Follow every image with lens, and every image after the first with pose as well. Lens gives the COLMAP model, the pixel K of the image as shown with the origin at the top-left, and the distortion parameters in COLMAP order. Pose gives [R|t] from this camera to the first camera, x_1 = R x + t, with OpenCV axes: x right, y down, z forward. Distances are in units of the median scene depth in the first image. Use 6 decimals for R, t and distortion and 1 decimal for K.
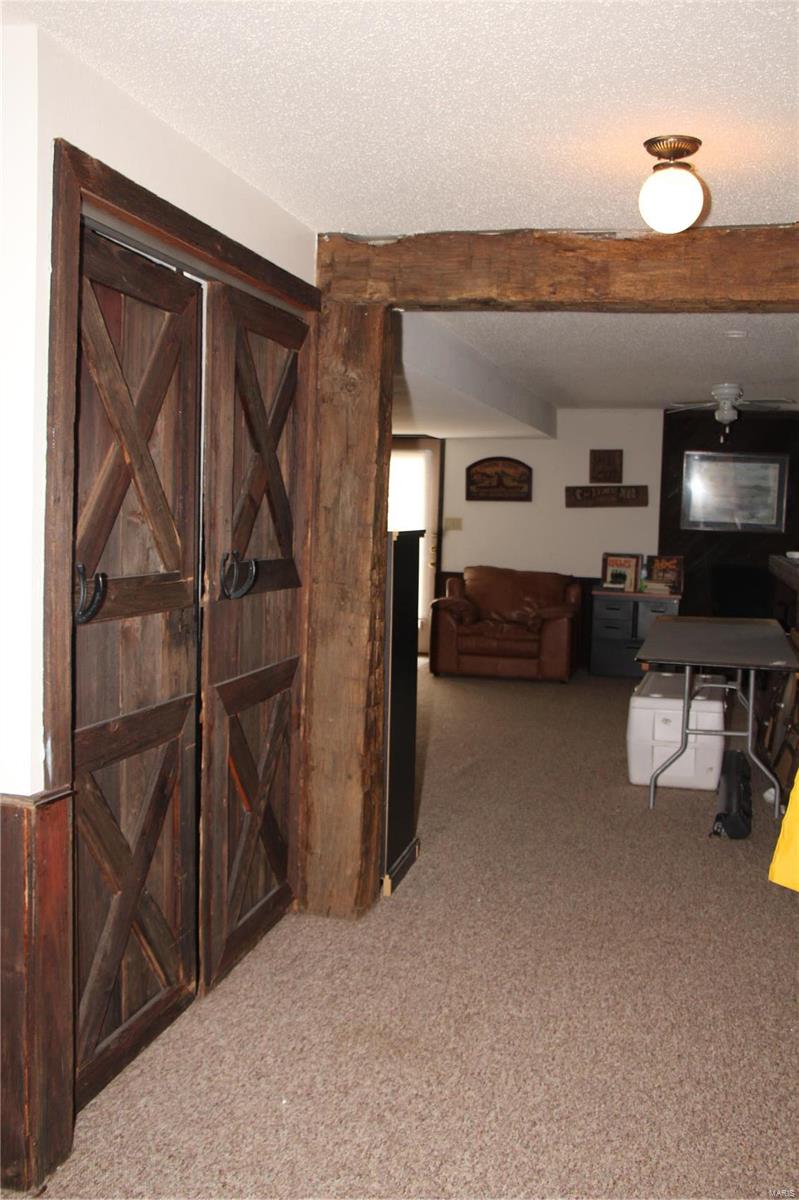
lens RADIAL K [[1160.3, 0, 399.5], [0, 1160.3, 600.0], [0, 0, 1]] dist [-0.144956, 0.279120]
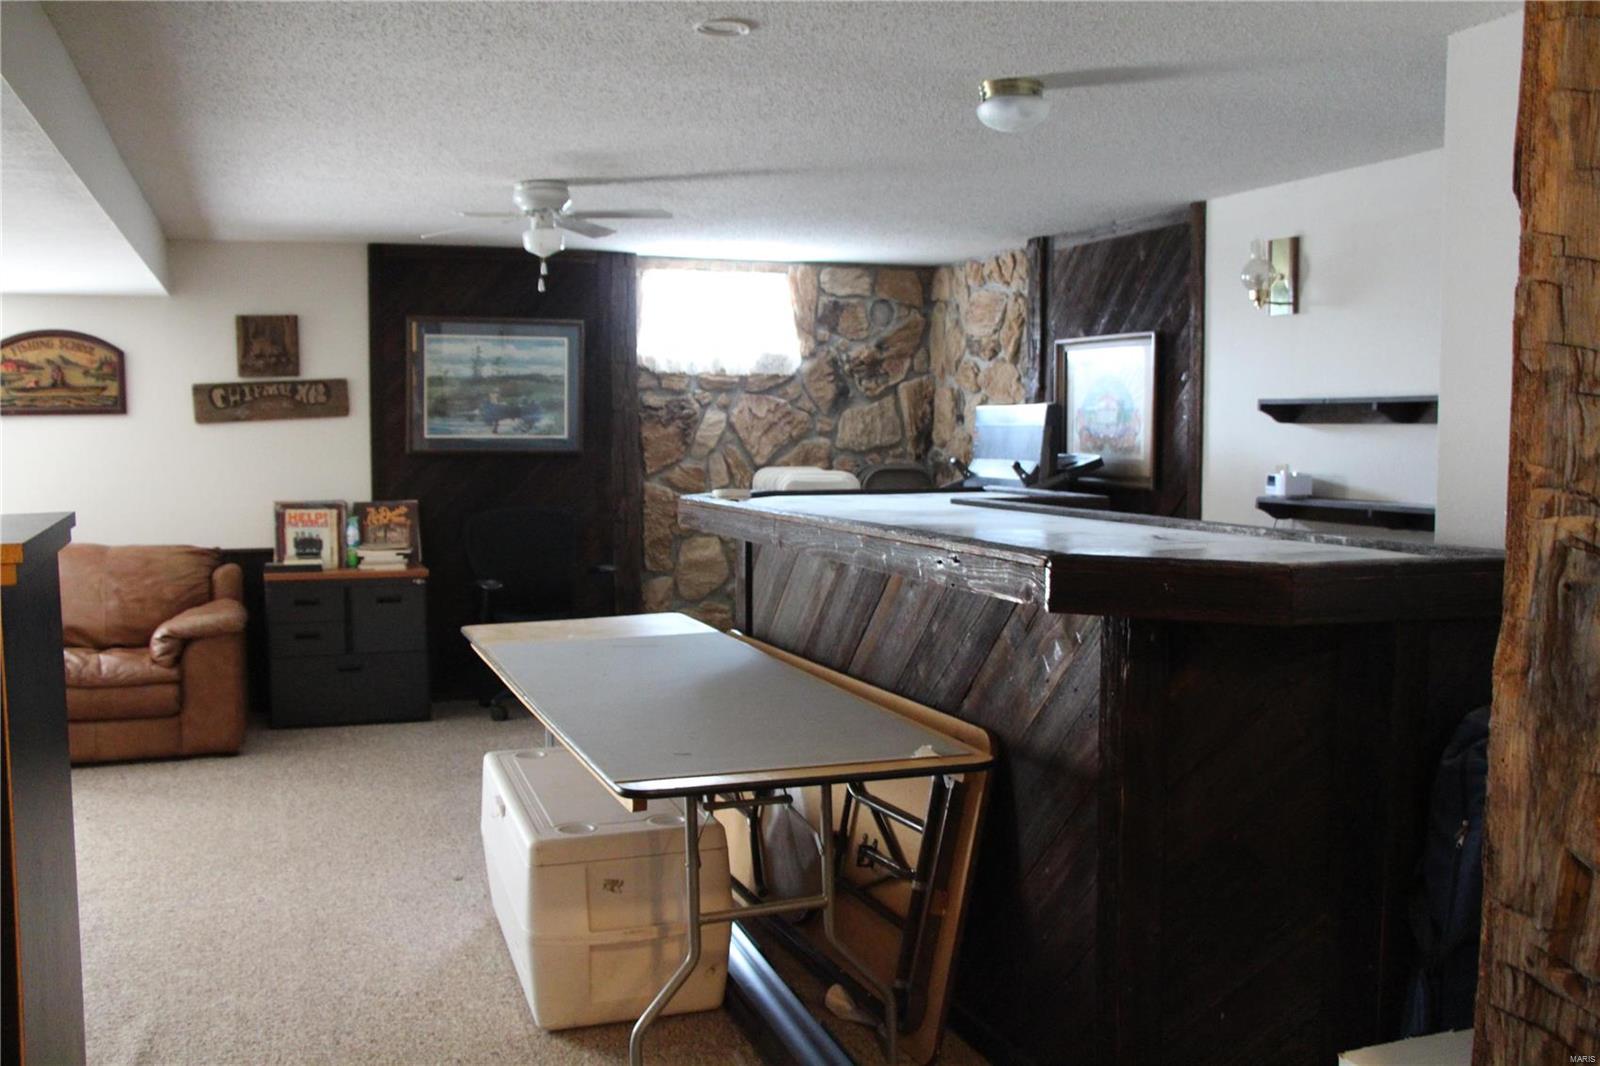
lens RADIAL K [[1546.9, 0, 800.0], [0, 1546.9, 533.0], [0, 0, 1]] dist [-0.135886, 0.287468]
pose [[0.832309, -0.068918, 0.550011, -0.017096], [0.071386, 0.997305, 0.016940, -0.020915], [-0.549696, 0.025164, 0.834986, 0.253475]]
